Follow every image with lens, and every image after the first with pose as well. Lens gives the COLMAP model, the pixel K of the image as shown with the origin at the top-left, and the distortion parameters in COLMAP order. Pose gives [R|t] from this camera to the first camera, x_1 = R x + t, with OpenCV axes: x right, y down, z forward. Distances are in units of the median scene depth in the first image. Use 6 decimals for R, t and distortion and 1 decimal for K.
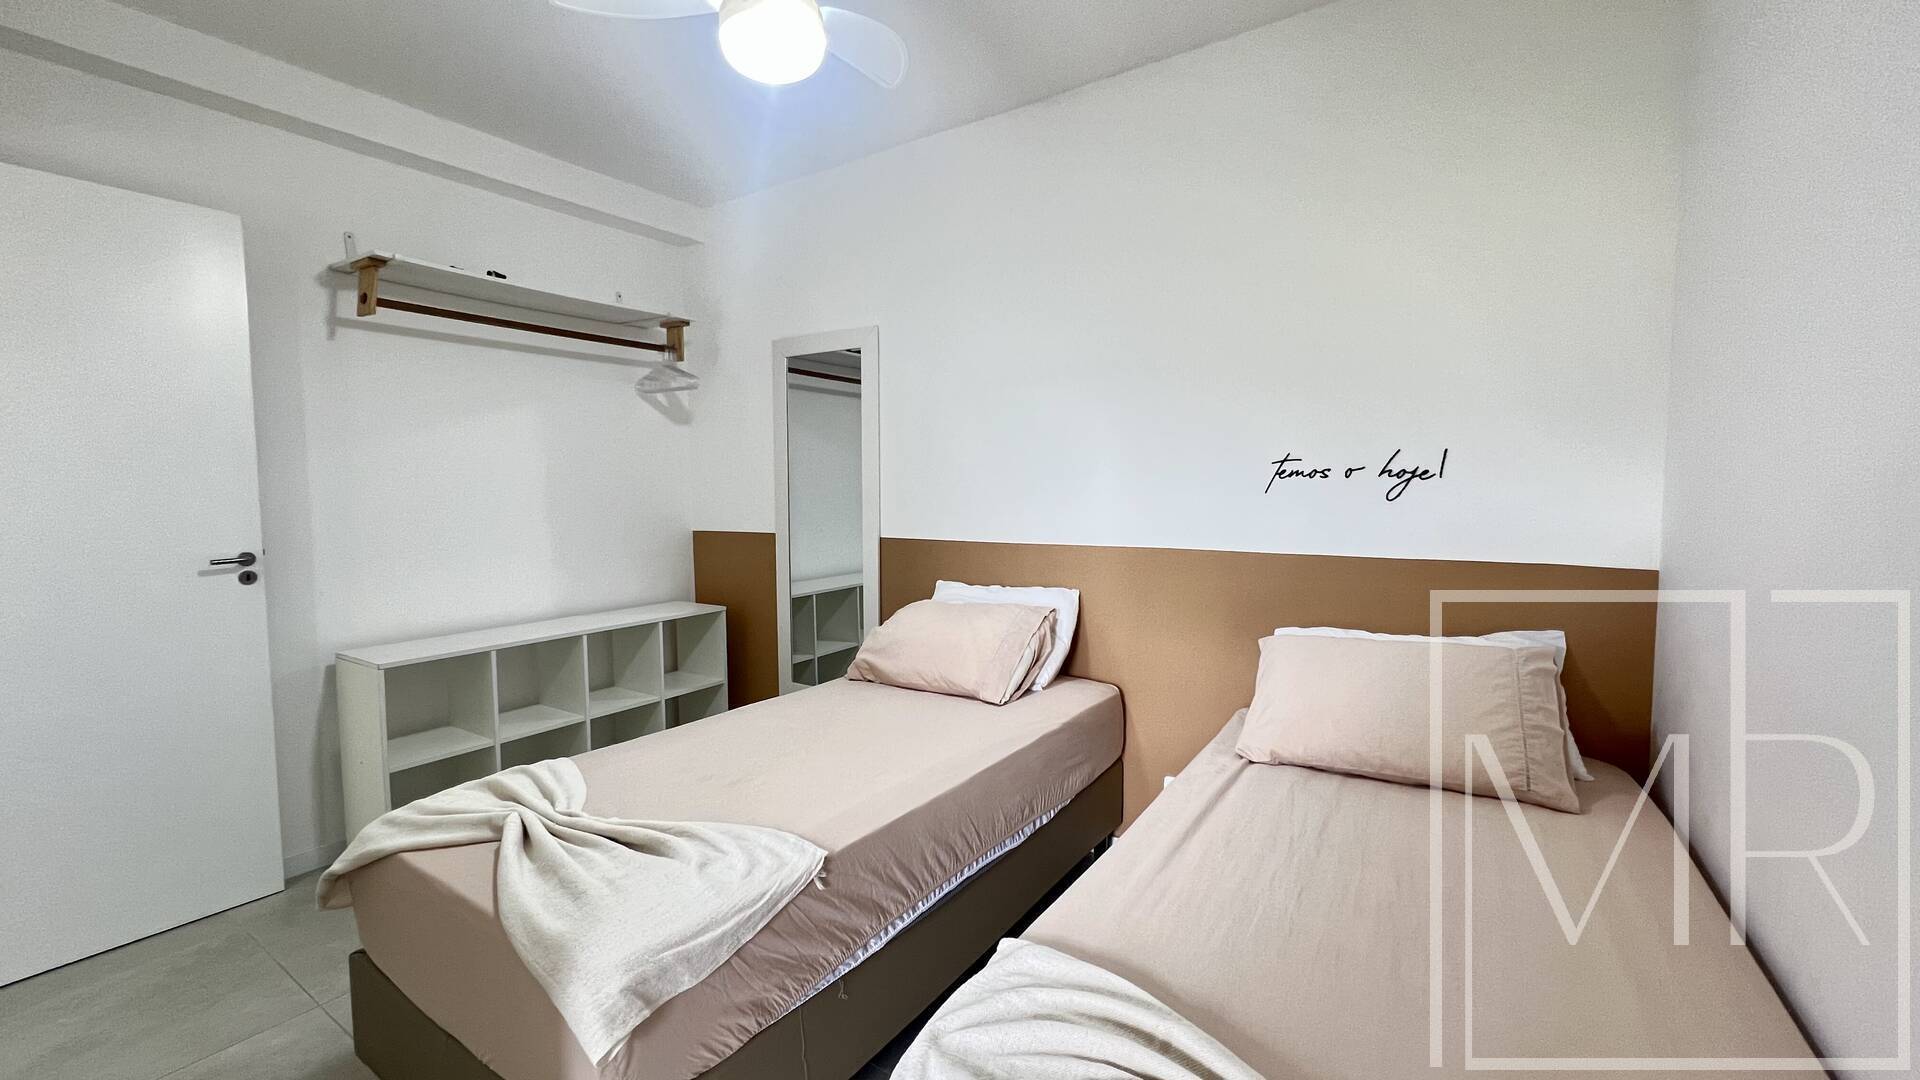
lens RADIAL K [[768.7, 0, 950.1], [0, 768.7, 537.1], [0, 0, 1]] dist [-0.000237, -0.000085]
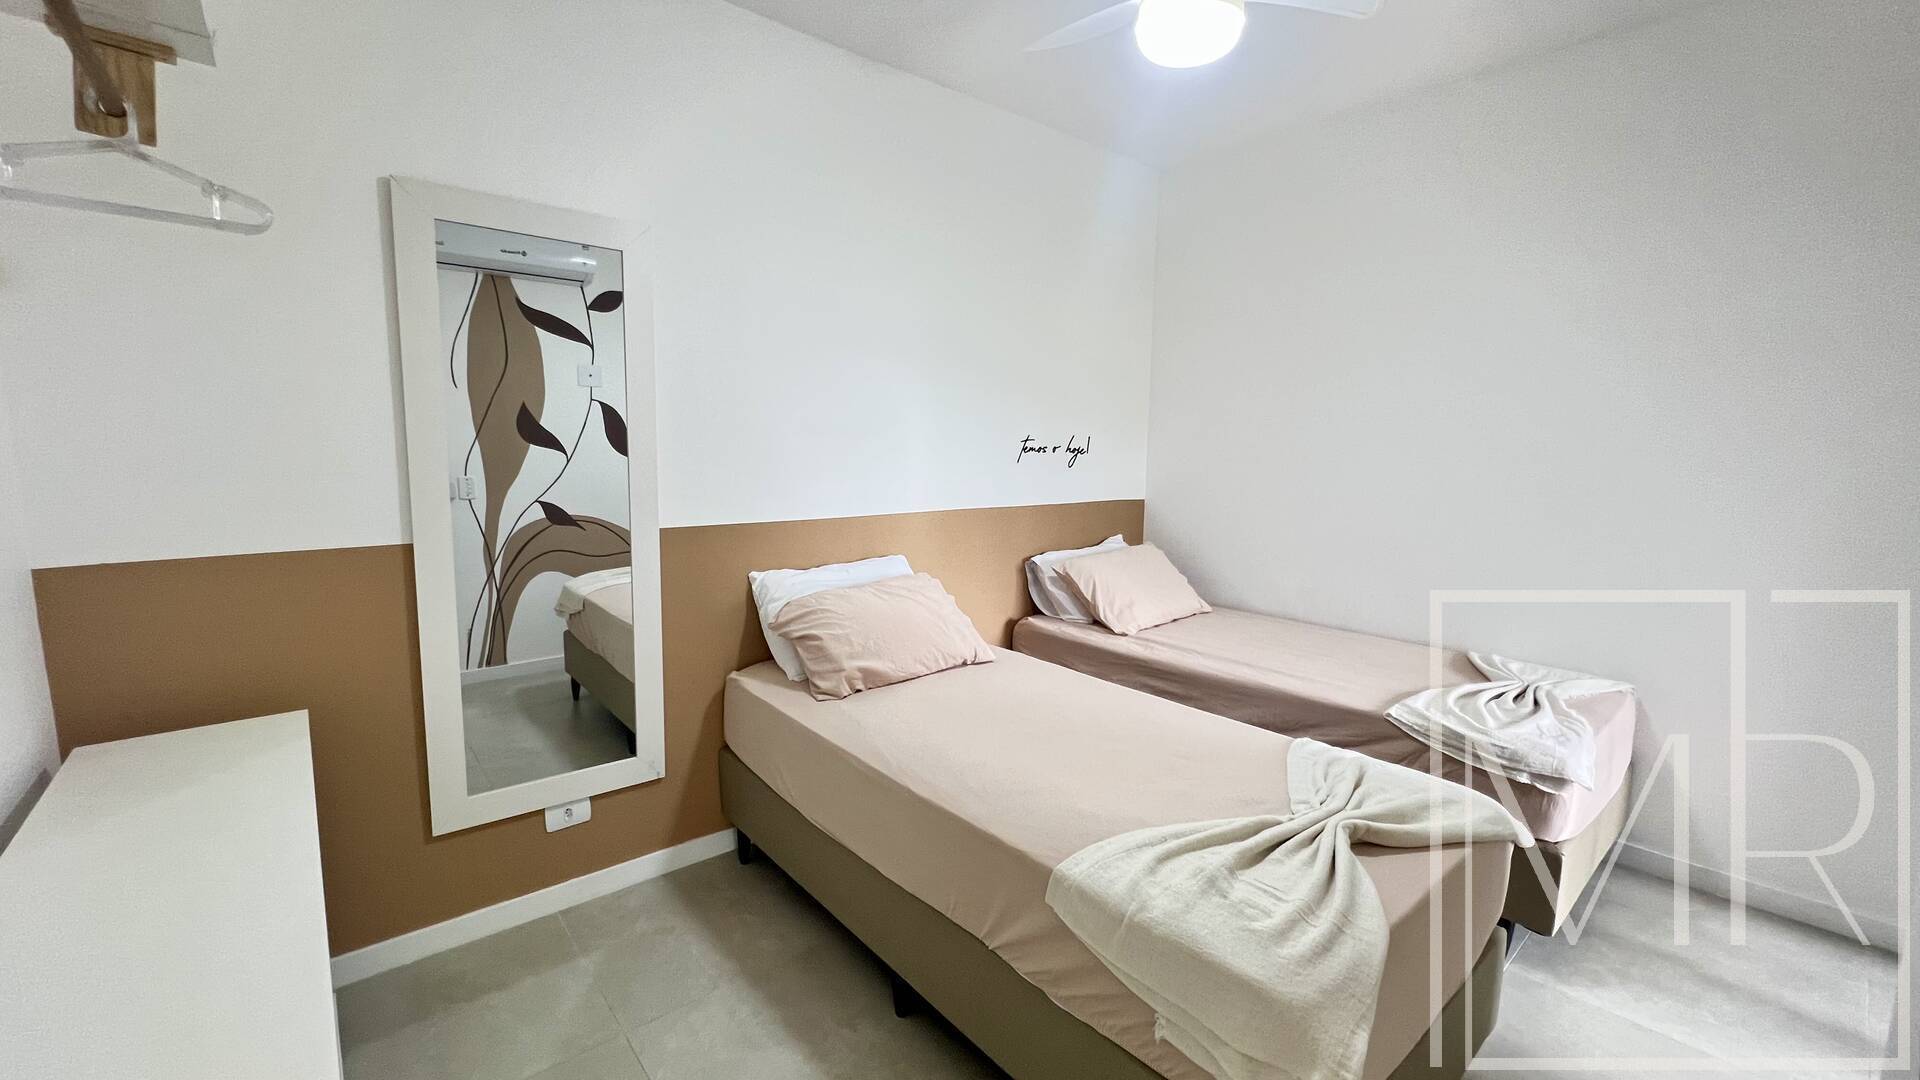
lens RADIAL K [[768.7, 0, 950.1], [0, 768.7, 537.1], [0, 0, 1]] dist [-0.000237, -0.000085]
pose [[0.271034, -0.101054, 0.957251, -0.976224], [0.057194, 0.994408, 0.088782, -0.055971], [-0.960869, 0.030686, 0.275298, 0.755742]]
